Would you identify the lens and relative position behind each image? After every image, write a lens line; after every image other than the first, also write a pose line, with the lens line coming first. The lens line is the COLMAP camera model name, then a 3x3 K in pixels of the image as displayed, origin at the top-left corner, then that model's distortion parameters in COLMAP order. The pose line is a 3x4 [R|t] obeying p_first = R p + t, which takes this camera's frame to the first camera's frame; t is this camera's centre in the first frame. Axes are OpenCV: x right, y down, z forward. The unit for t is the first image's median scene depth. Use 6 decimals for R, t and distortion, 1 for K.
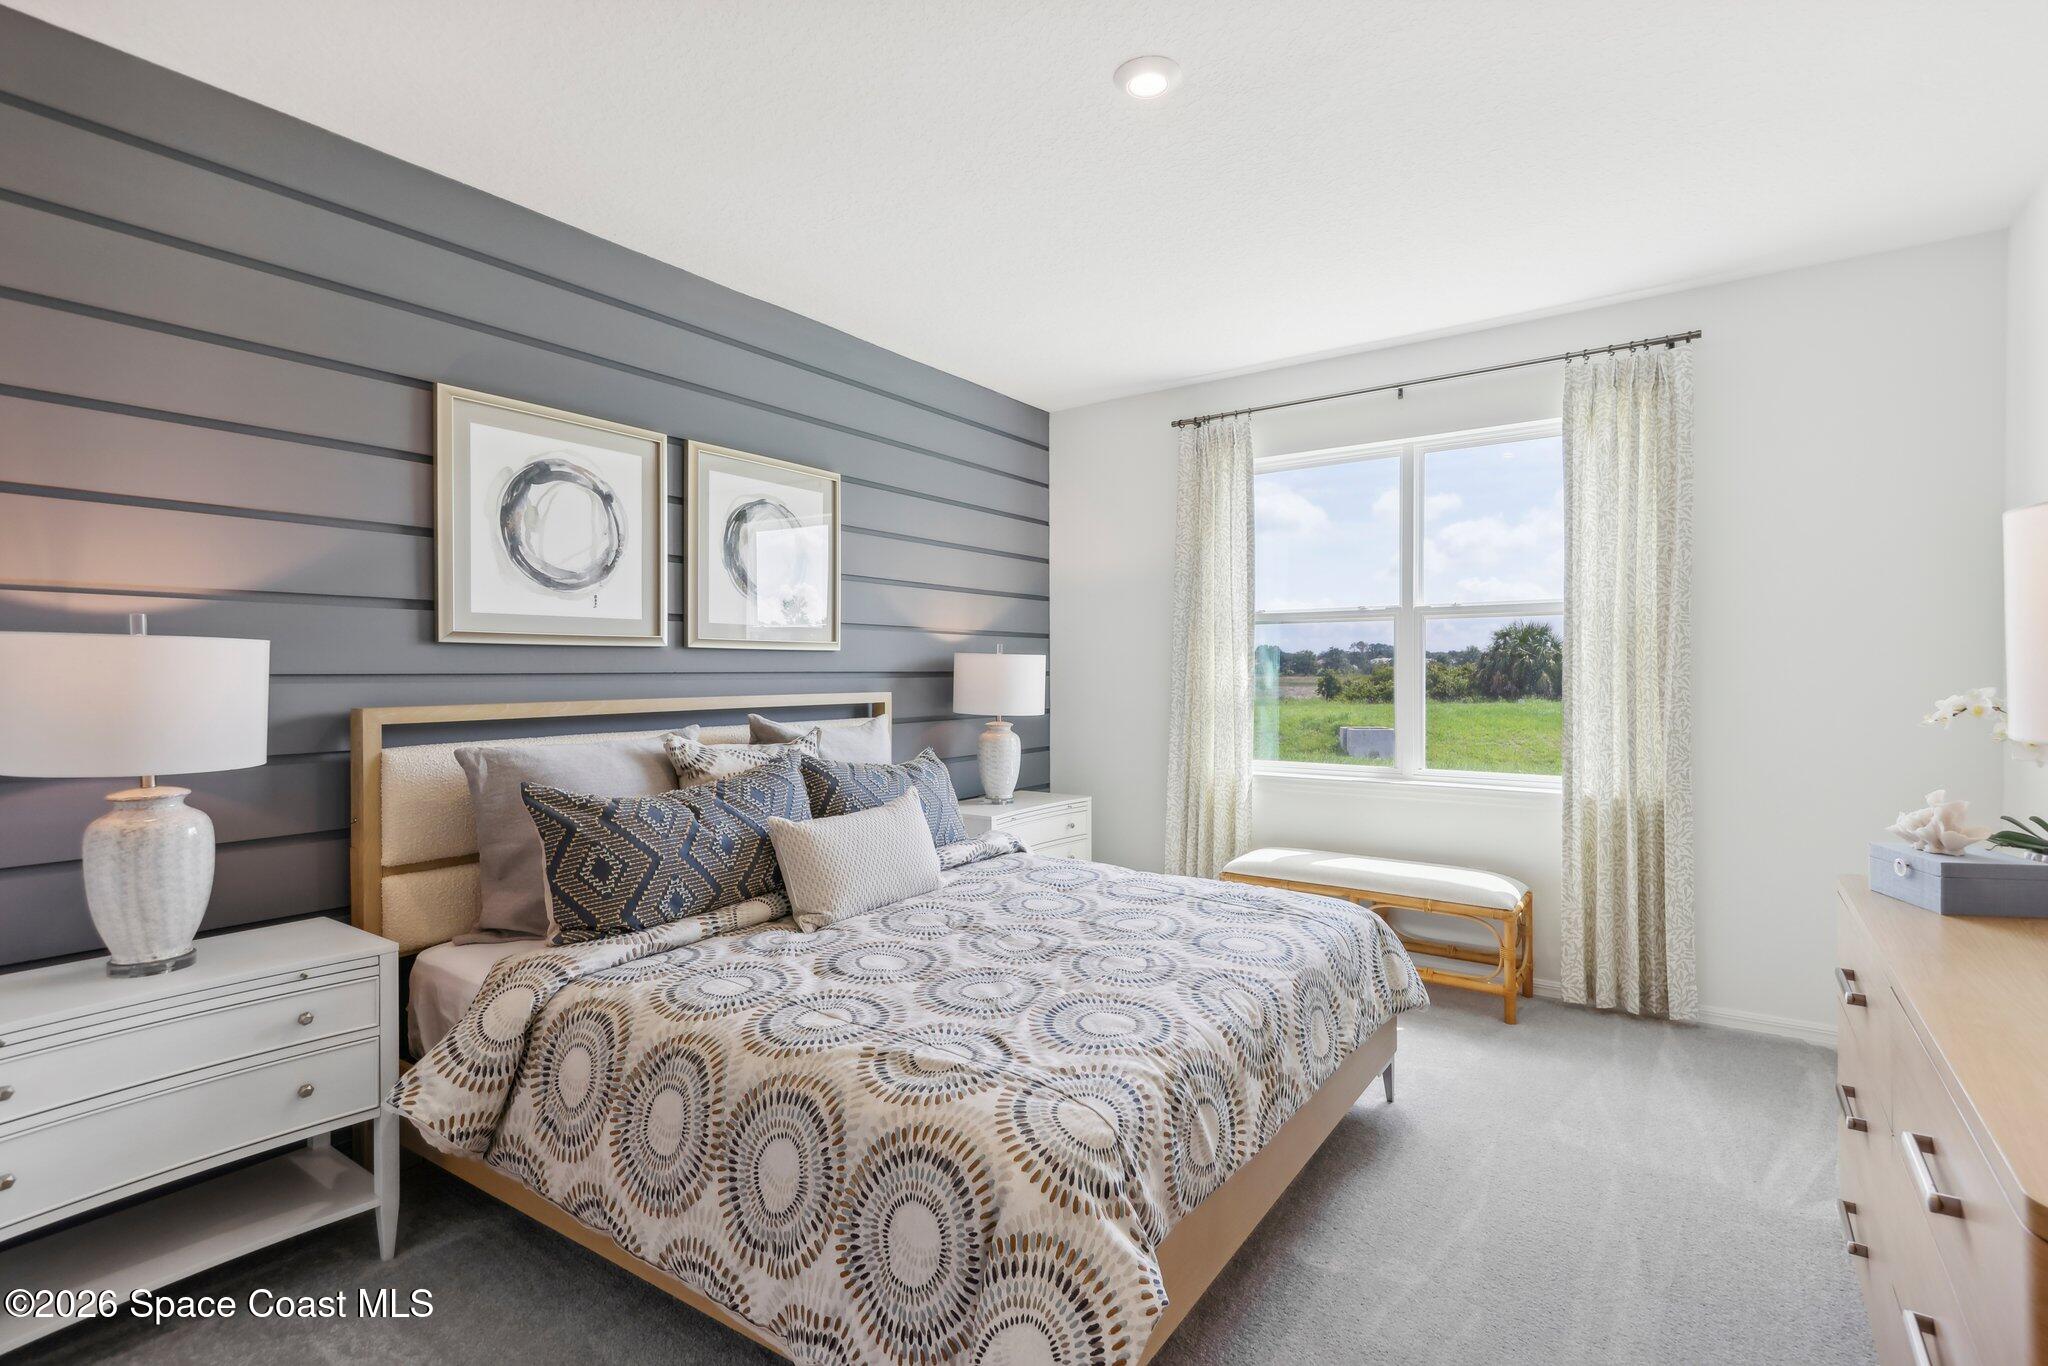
lens RADIAL K [[976.1, 0, 1024.0], [0, 976.1, 683.0], [0, 0, 1]] dist [-0.000210, -0.000095]
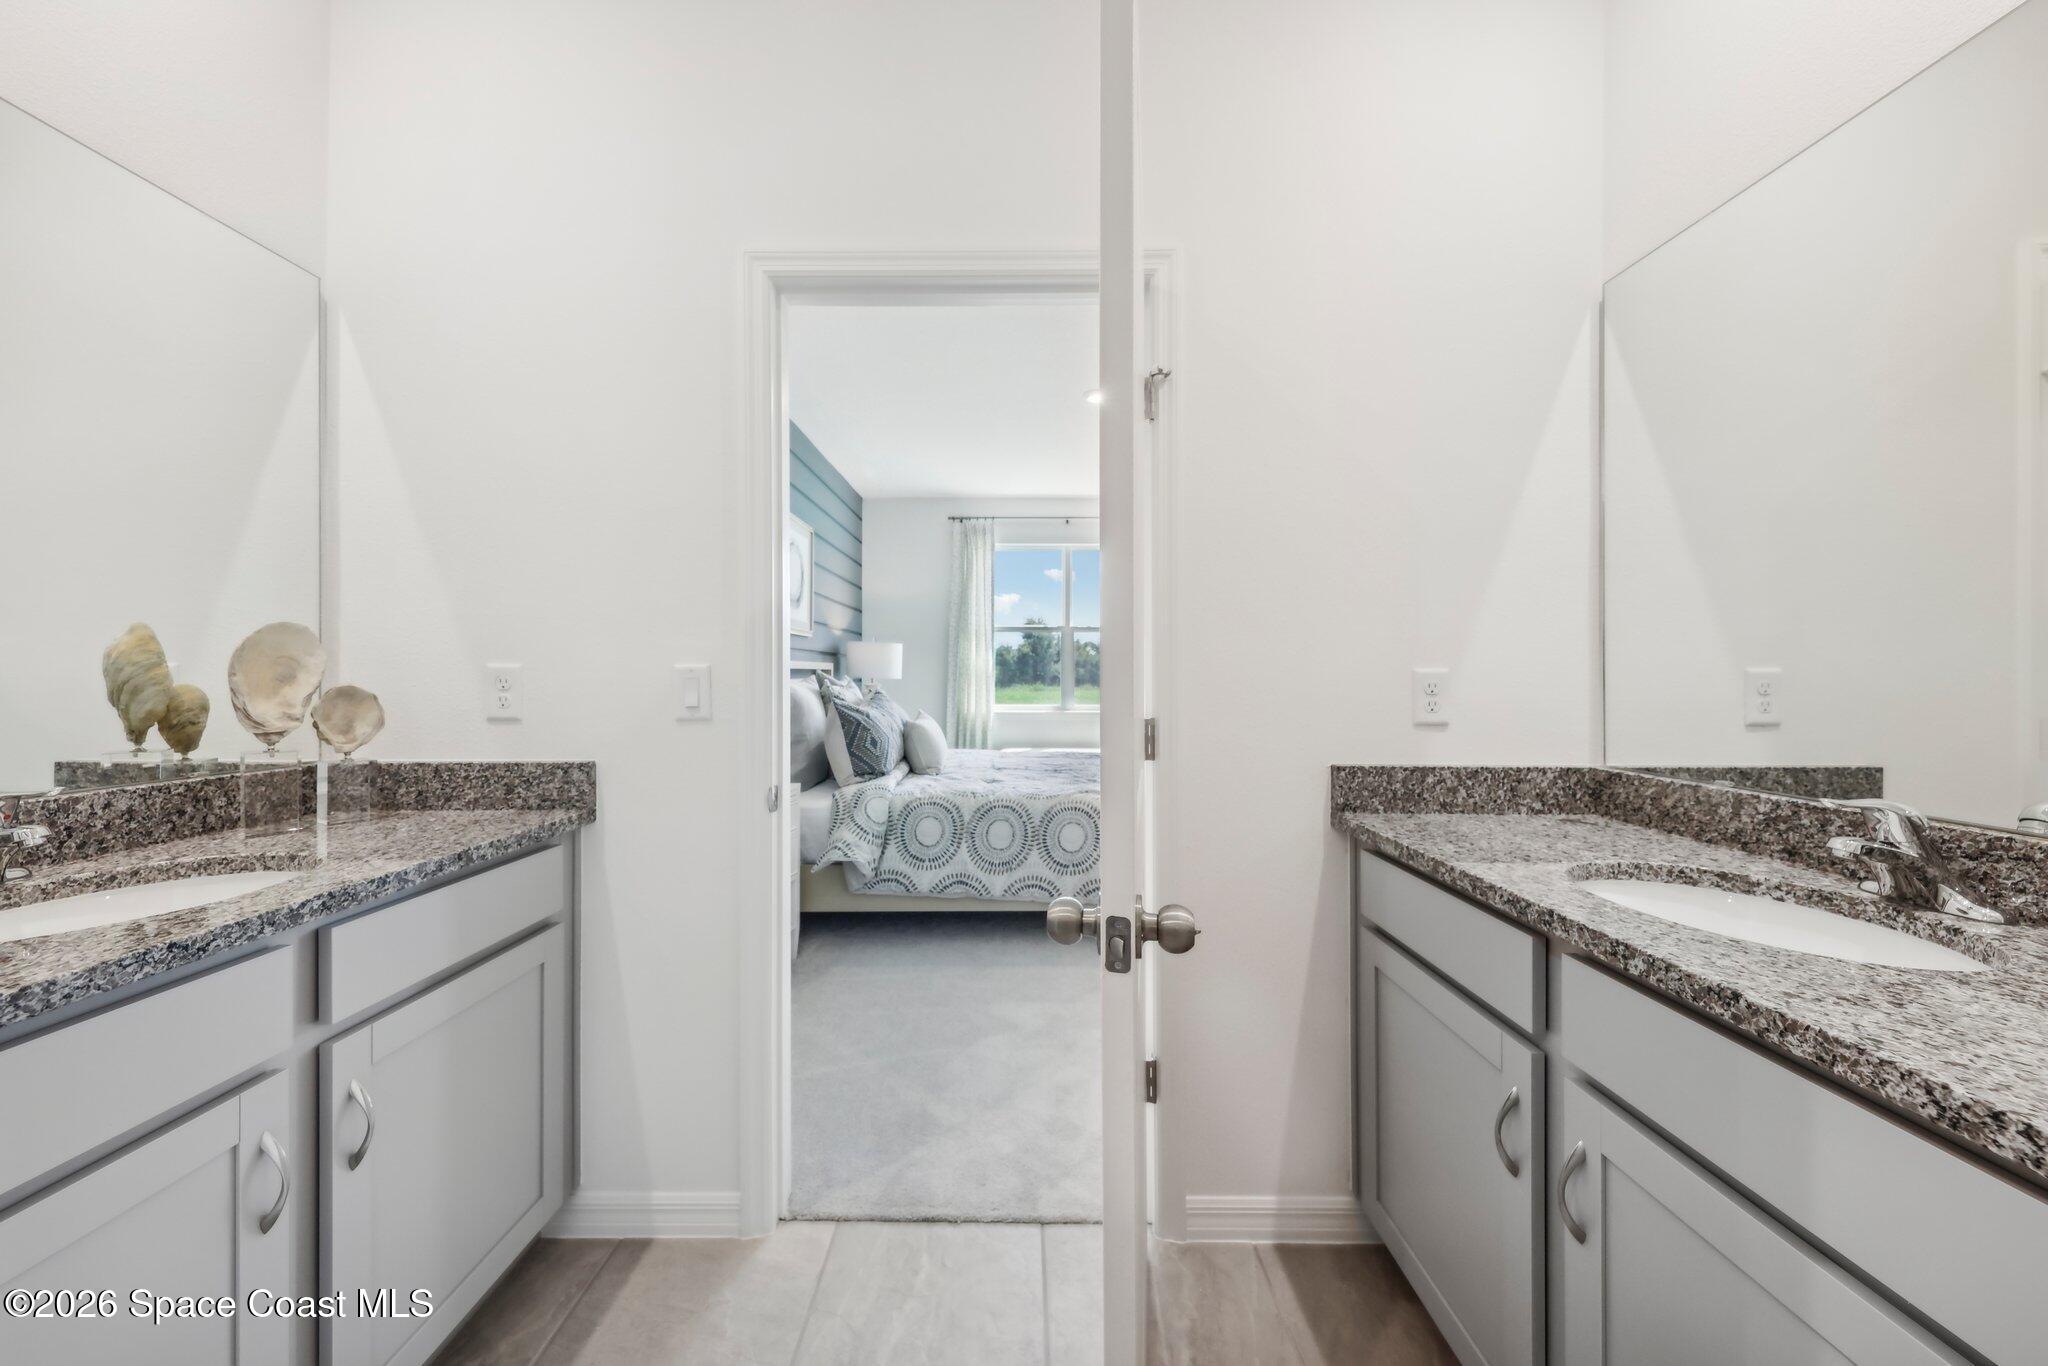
lens RADIAL K [[729.9, 0, 1024.0], [0, 729.9, 683.0], [0, 0, 1]] dist [0.000865, 0.000019]
pose [[0.809026, 0.001433, 0.587771, -0.543672], [0.000024, 0.999997, -0.002472, 0.041445], [-0.587772, 0.002014, 0.809024, -0.168523]]
